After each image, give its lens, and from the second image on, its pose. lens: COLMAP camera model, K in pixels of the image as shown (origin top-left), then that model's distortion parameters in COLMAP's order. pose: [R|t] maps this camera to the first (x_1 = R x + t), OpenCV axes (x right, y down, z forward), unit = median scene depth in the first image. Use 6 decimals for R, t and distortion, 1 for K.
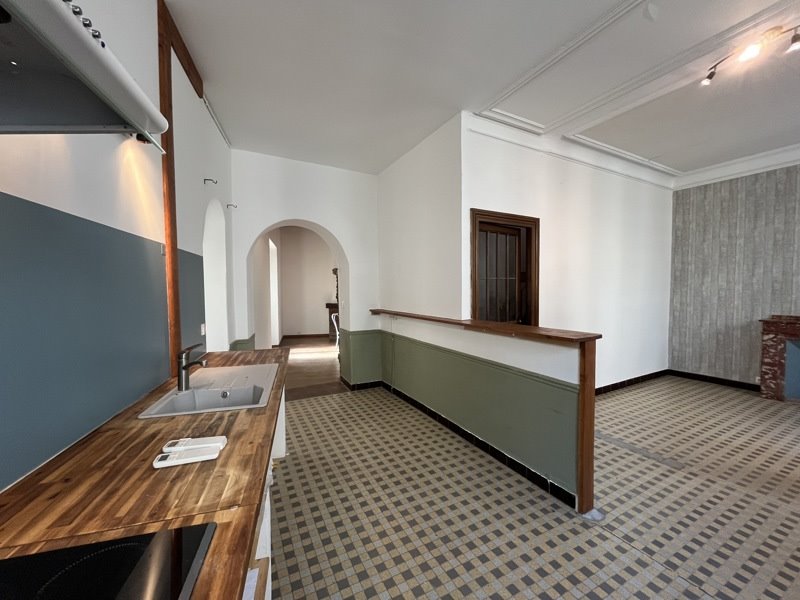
lens RADIAL K [[318.4, 0, 400.0], [0, 318.4, 300.0], [0, 0, 1]] dist [0.000037, 0.000016]
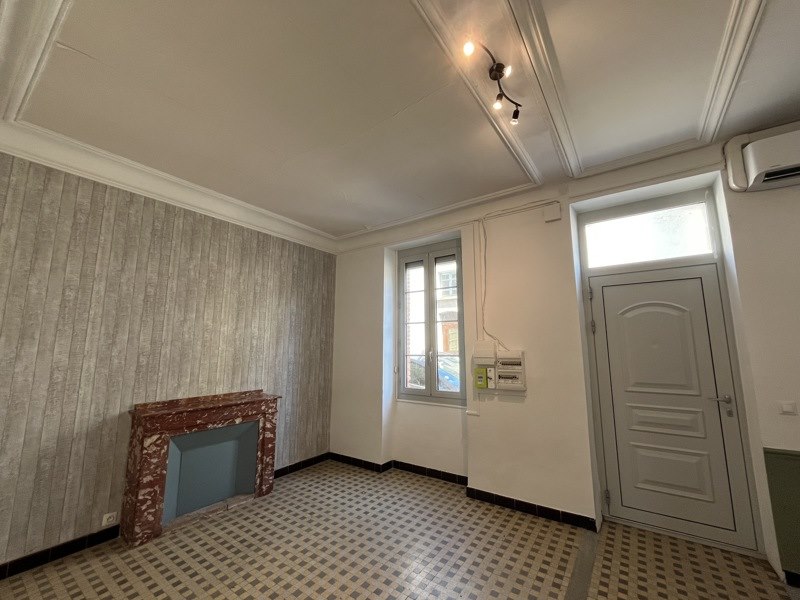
lens RADIAL K [[330.2, 0, 400.0], [0, 330.2, 300.0], [0, 0, 1]] dist [-0.000806, -0.000242]
pose [[-0.445410, 0.138004, 0.884627, 0.268874], [0.039541, 0.990117, -0.134551, -0.052630], [-0.894453, -0.024951, -0.446465, 0.782134]]
